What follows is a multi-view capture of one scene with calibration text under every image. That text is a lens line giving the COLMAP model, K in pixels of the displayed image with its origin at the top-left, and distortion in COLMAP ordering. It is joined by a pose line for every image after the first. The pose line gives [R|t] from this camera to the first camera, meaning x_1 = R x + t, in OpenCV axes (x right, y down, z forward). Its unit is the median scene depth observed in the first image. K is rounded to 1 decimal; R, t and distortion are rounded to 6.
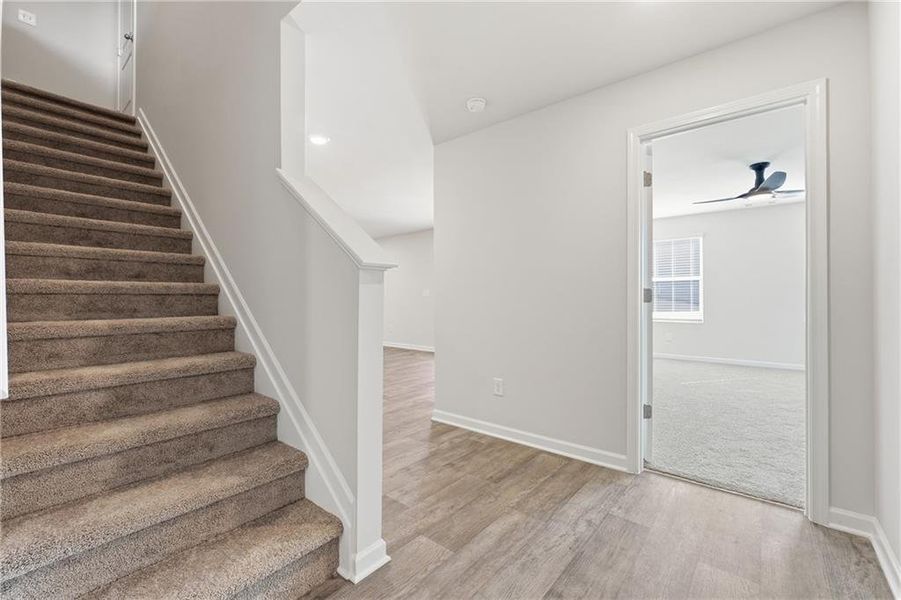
lens RADIAL K [[378.4, 0, 448.3], [0, 378.4, 297.2], [0, 0, 1]] dist [-0.022059, 0.005431]
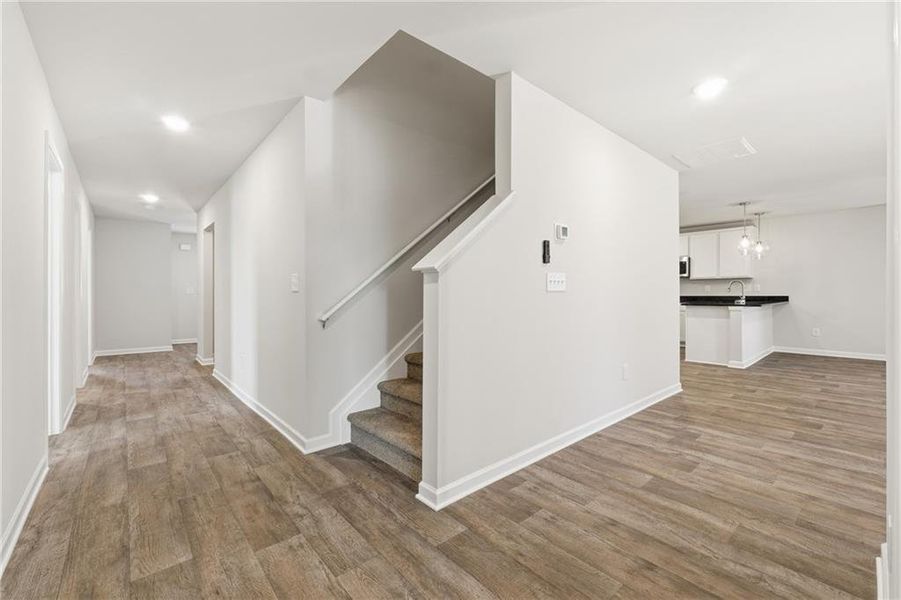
lens RADIAL K [[378.4, 0, 448.3], [0, 378.4, 297.2], [0, 0, 1]] dist [-0.022059, 0.005431]
pose [[-0.154688, 0.001988, -0.987961, 0.870048], [0.005958, 0.999982, 0.001080, 0.007344], [0.987945, -0.005719, -0.154697, 1.030562]]
